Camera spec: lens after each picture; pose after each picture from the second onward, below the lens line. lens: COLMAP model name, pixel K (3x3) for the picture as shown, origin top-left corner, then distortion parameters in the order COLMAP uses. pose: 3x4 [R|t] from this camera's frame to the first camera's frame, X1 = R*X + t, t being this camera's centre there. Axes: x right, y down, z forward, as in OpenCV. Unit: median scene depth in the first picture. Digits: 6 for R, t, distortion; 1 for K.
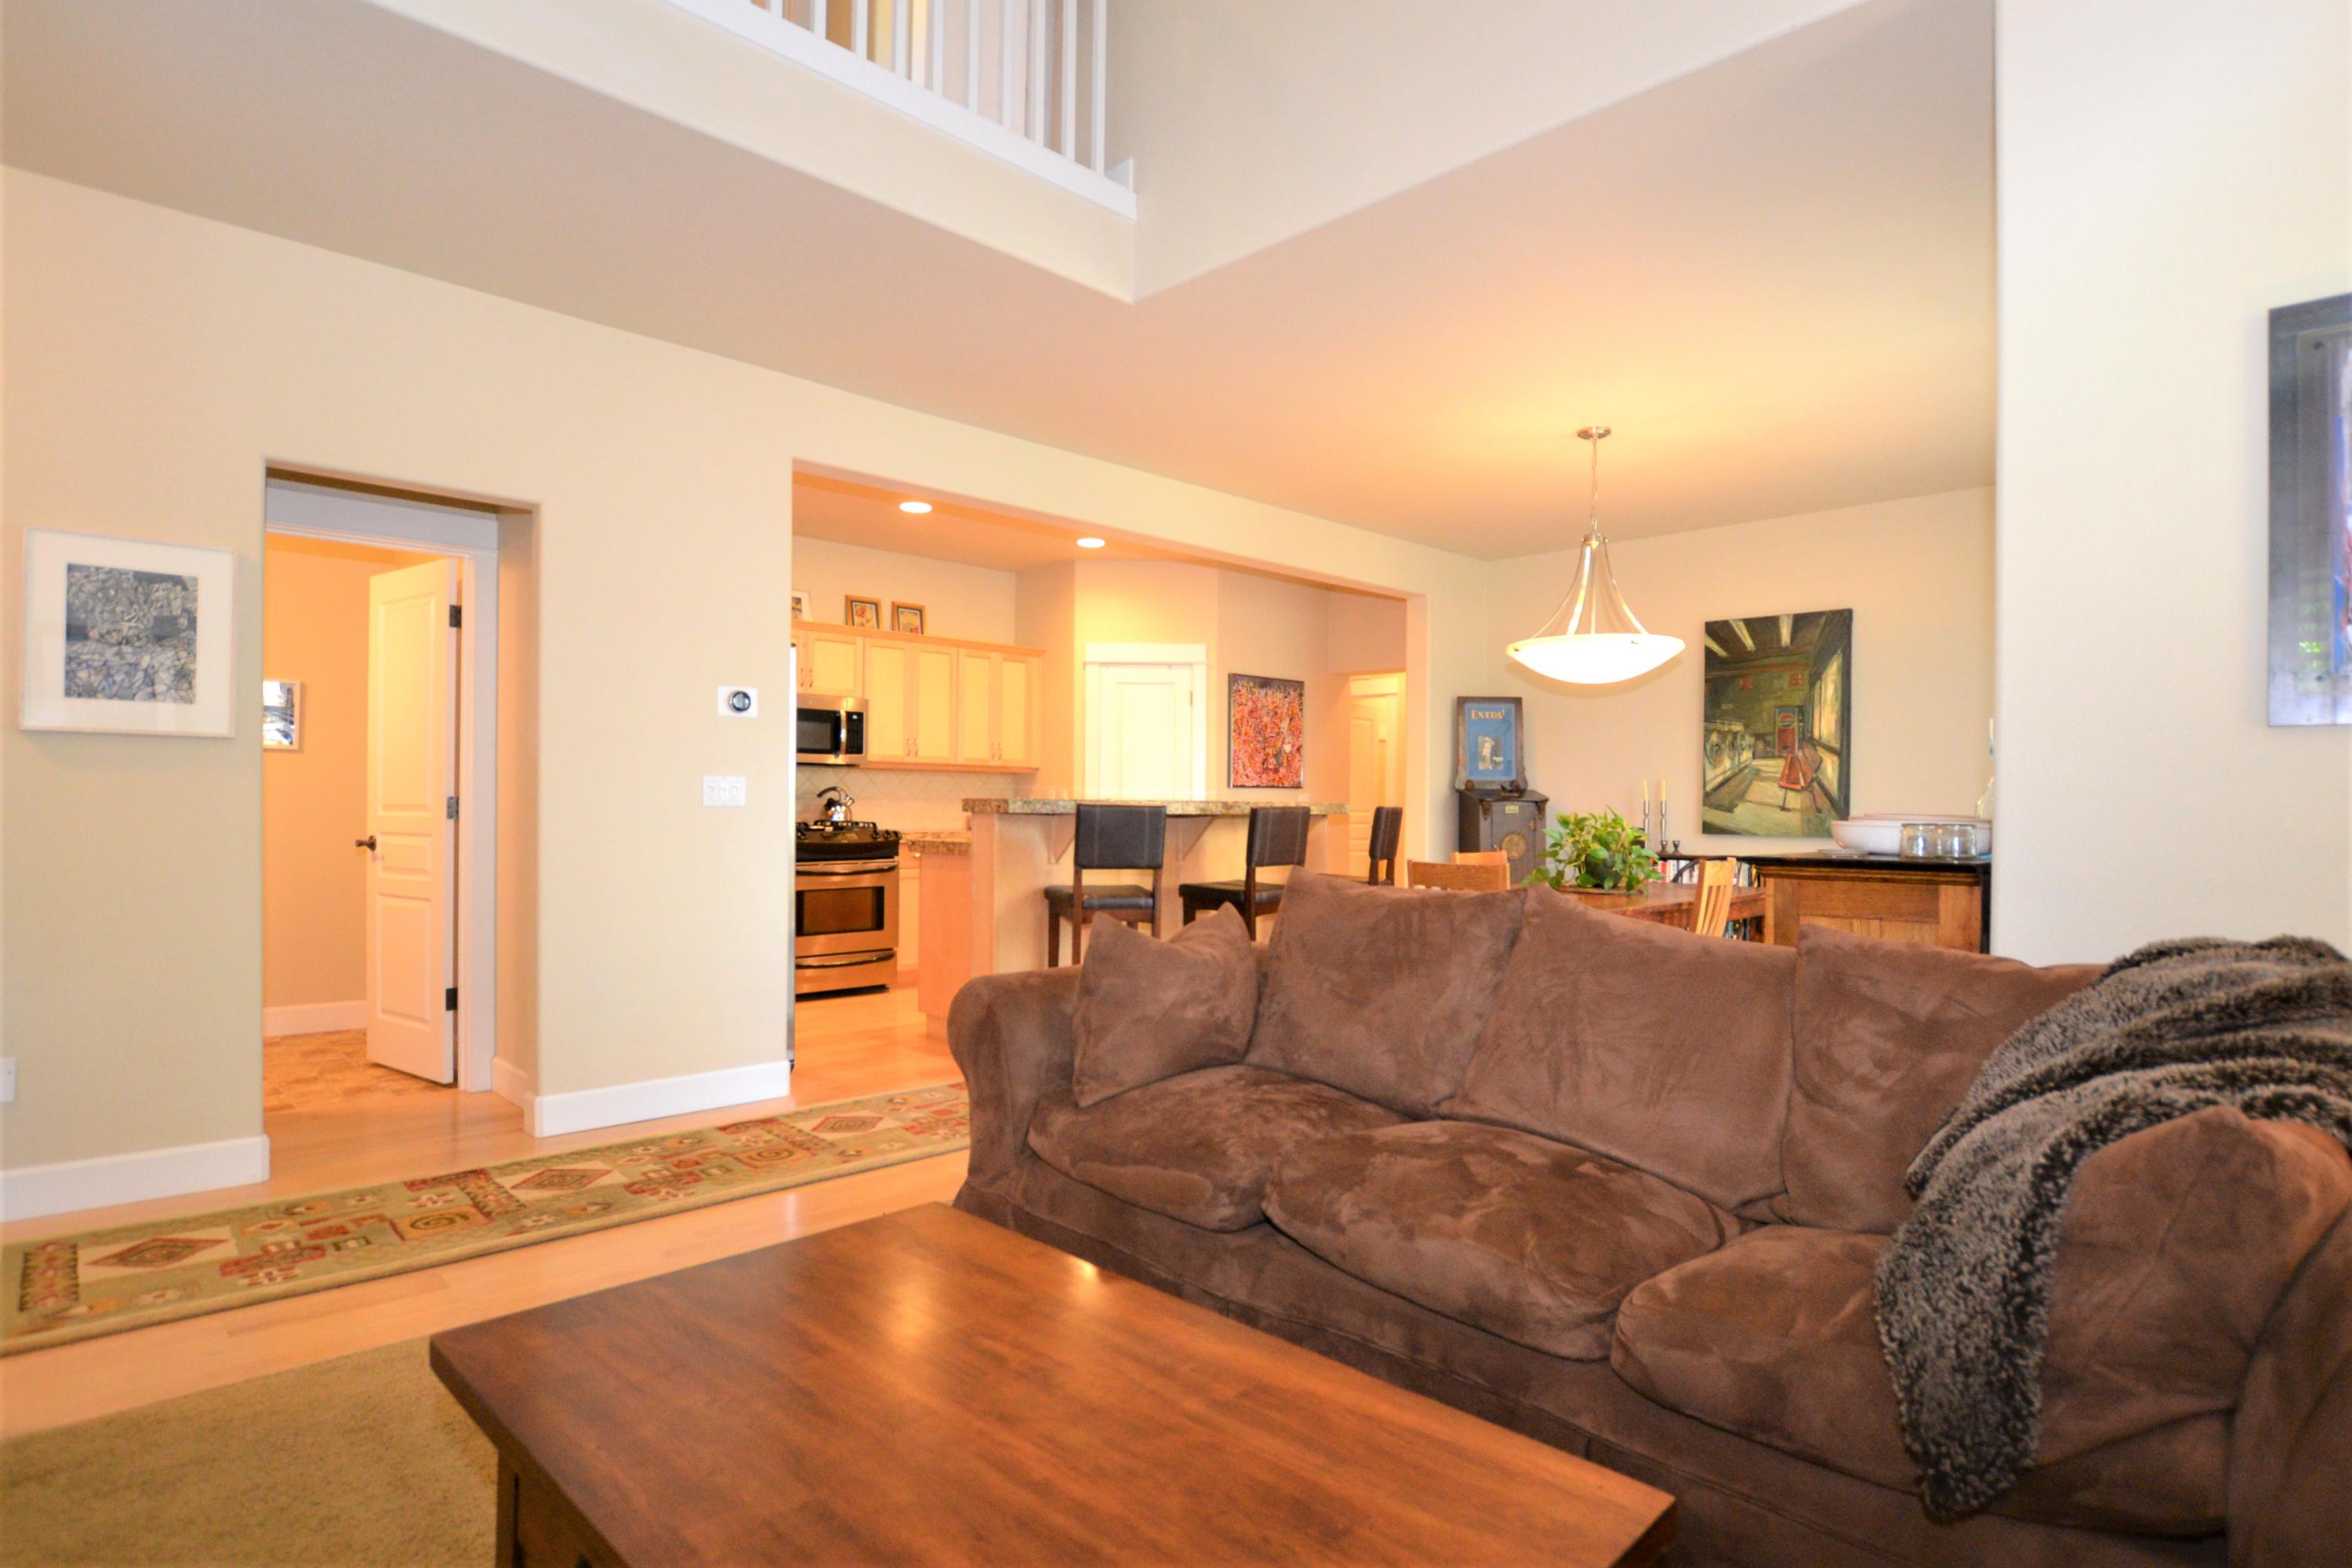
lens RADIAL K [[1173.4, 0, 1175.1], [0, 1173.4, 788.9], [0, 0, 1]] dist [-0.004004, -0.000472]
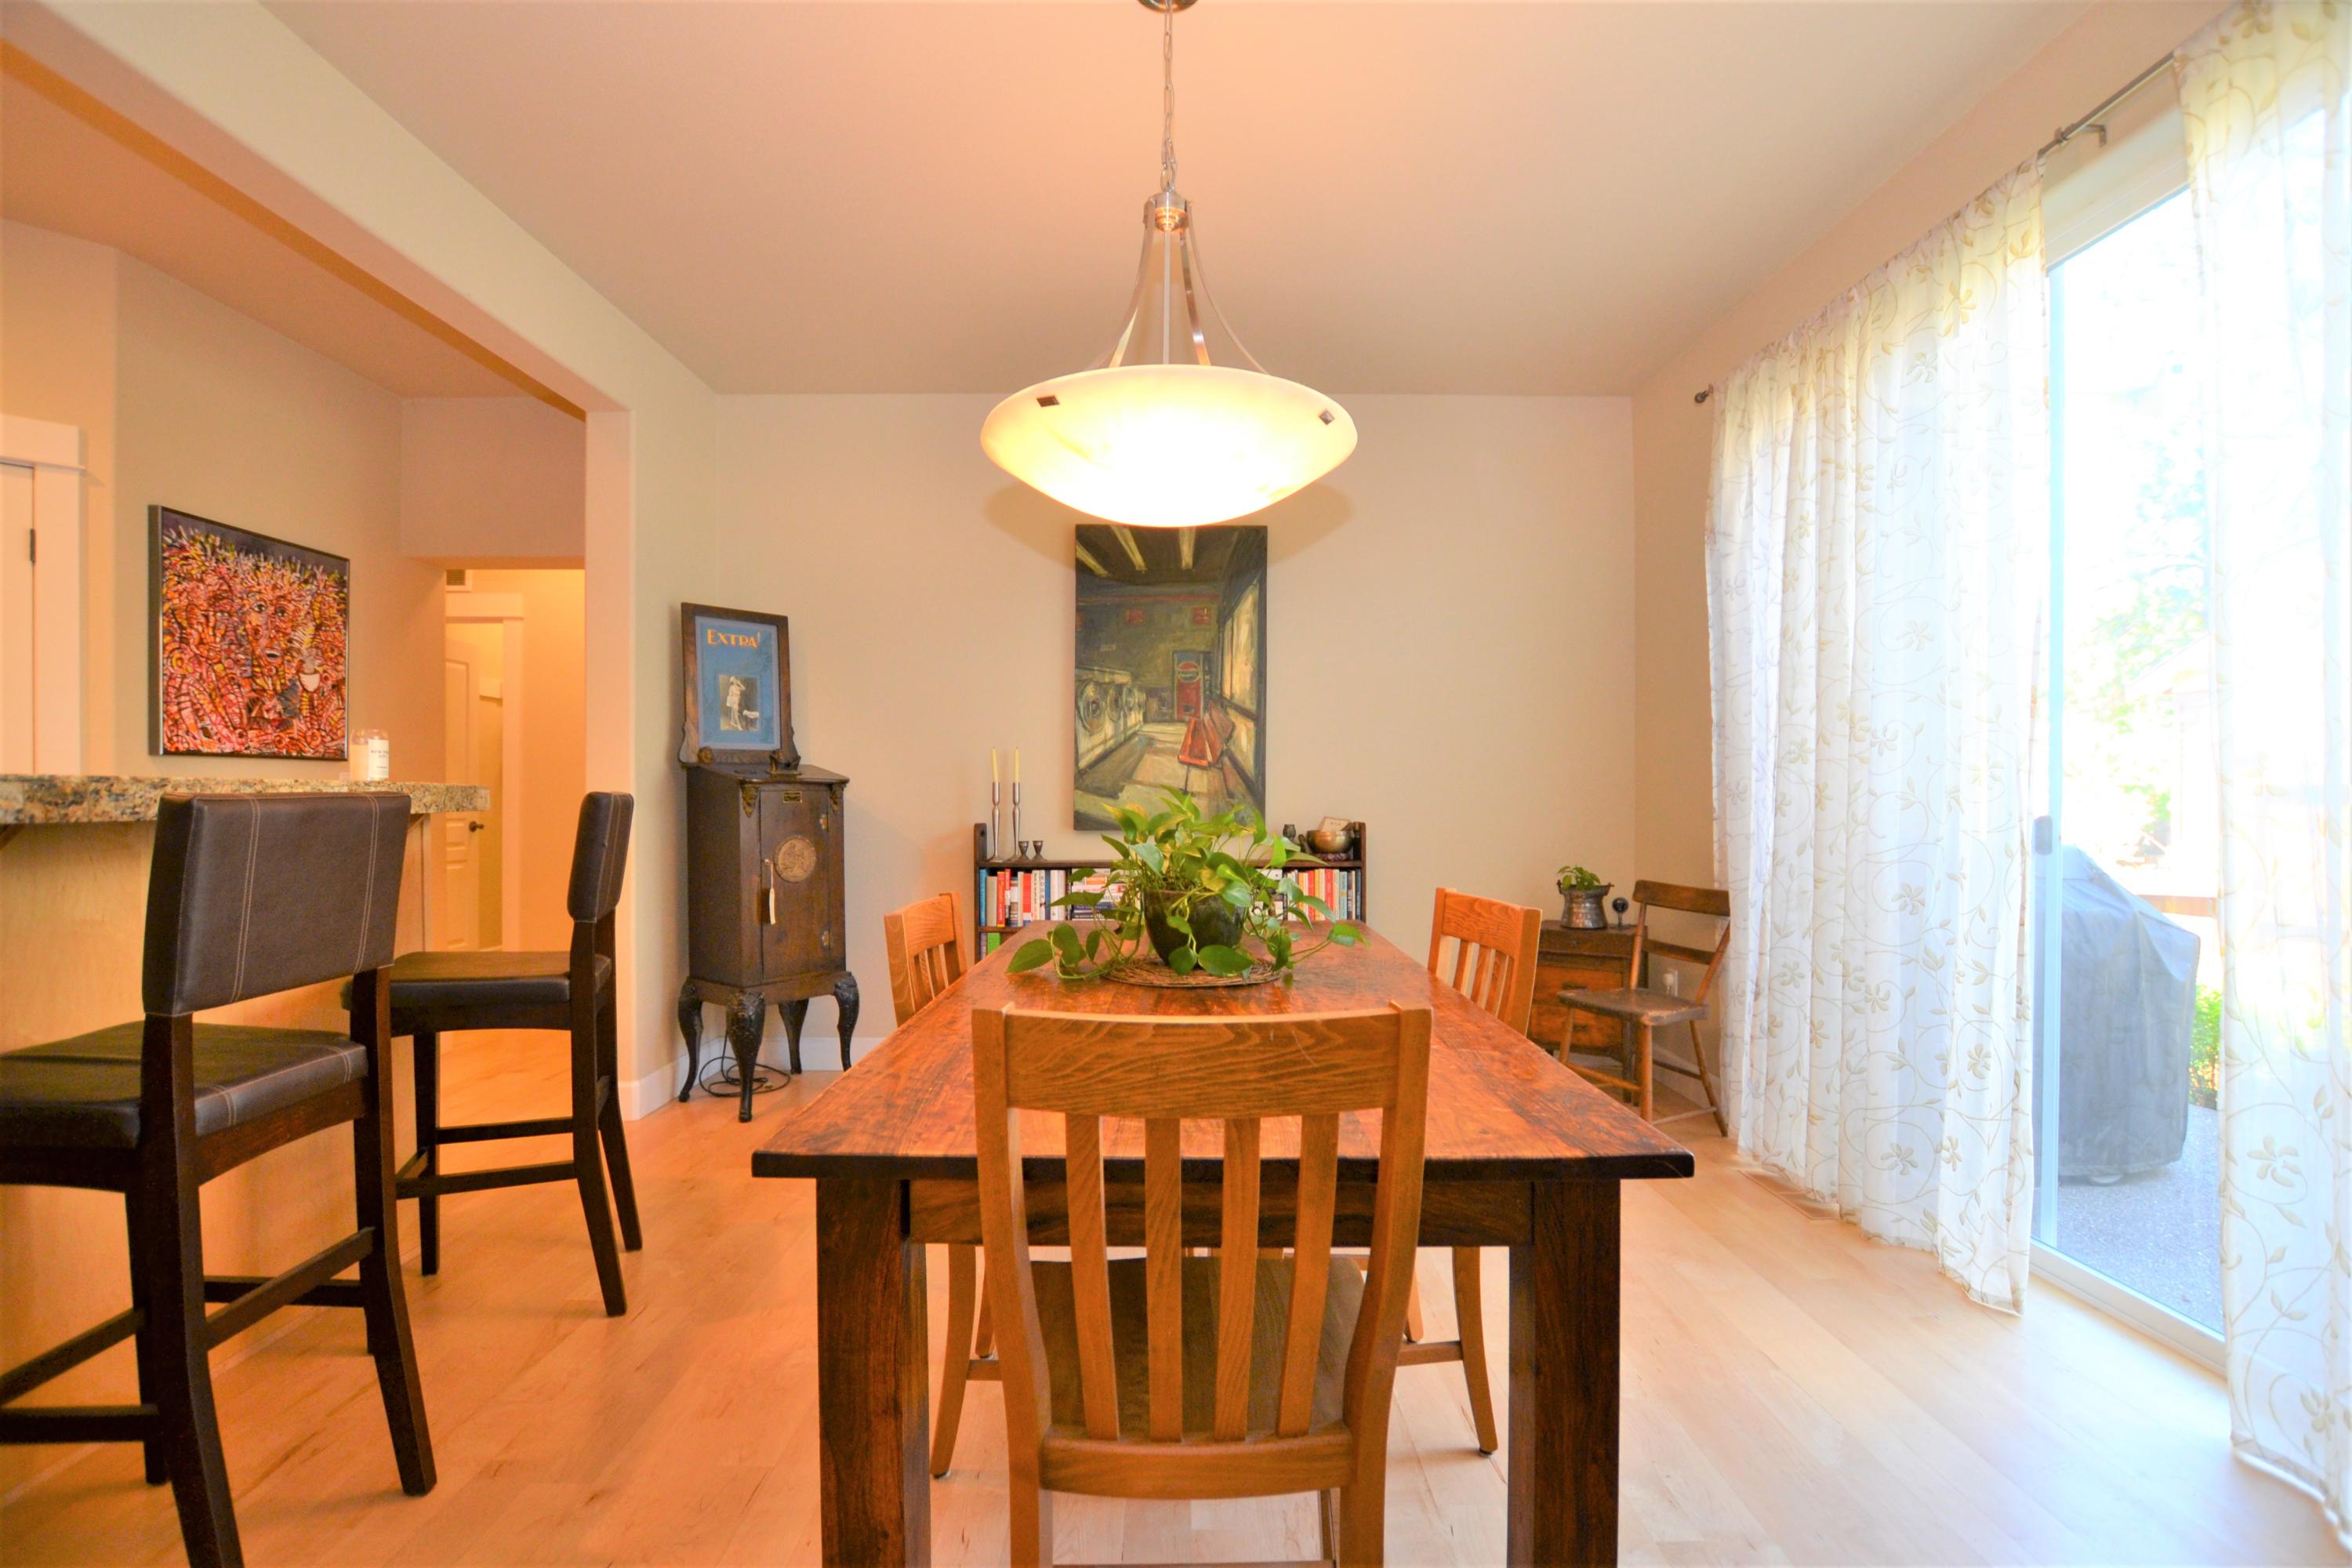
lens RADIAL K [[1108.9, 0, 1219.0], [0, 1108.9, 794.5], [0, 0, 1]] dist [-0.024282, -0.000945]
pose [[0.699426, -0.007853, 0.714662, 0.041688], [-0.003008, 0.999898, 0.013932, 0.008052], [-0.714699, -0.011894, 0.699331, 0.484867]]
